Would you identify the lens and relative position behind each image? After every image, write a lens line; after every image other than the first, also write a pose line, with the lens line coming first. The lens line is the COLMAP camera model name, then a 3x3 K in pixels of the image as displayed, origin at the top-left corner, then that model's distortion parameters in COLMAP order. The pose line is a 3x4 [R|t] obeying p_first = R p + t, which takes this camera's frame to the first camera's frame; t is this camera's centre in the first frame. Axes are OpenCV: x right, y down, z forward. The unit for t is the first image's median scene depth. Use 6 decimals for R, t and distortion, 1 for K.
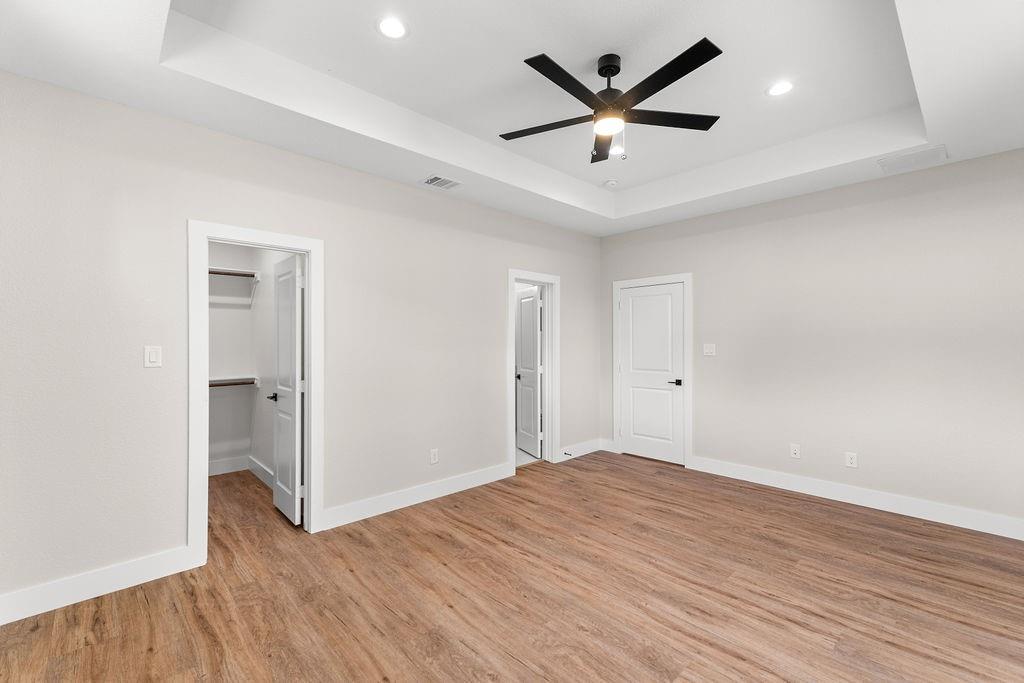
lens RADIAL K [[441.1, 0, 512.0], [0, 441.1, 341.5], [0, 0, 1]] dist [0.004002, 0.000710]
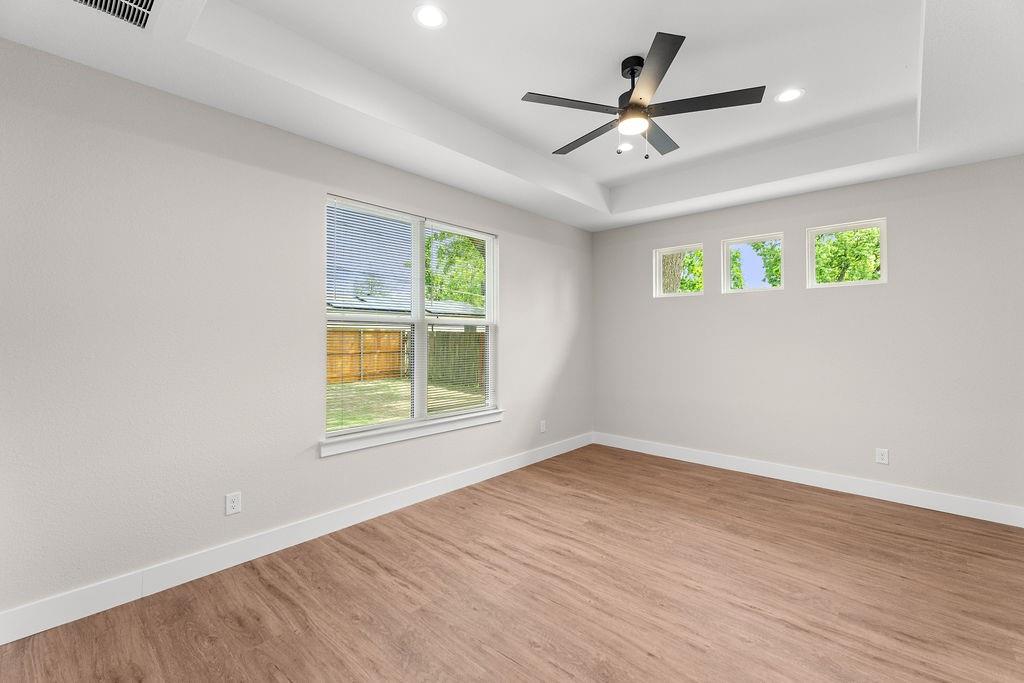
lens RADIAL K [[441.1, 0, 512.0], [0, 441.1, 341.5], [0, 0, 1]] dist [0.004002, 0.000710]
pose [[-0.996439, 0.000450, -0.084314, 0.612463], [-0.000784, 0.999893, 0.014601, -0.004819], [0.084312, 0.014615, -0.996332, 2.045489]]
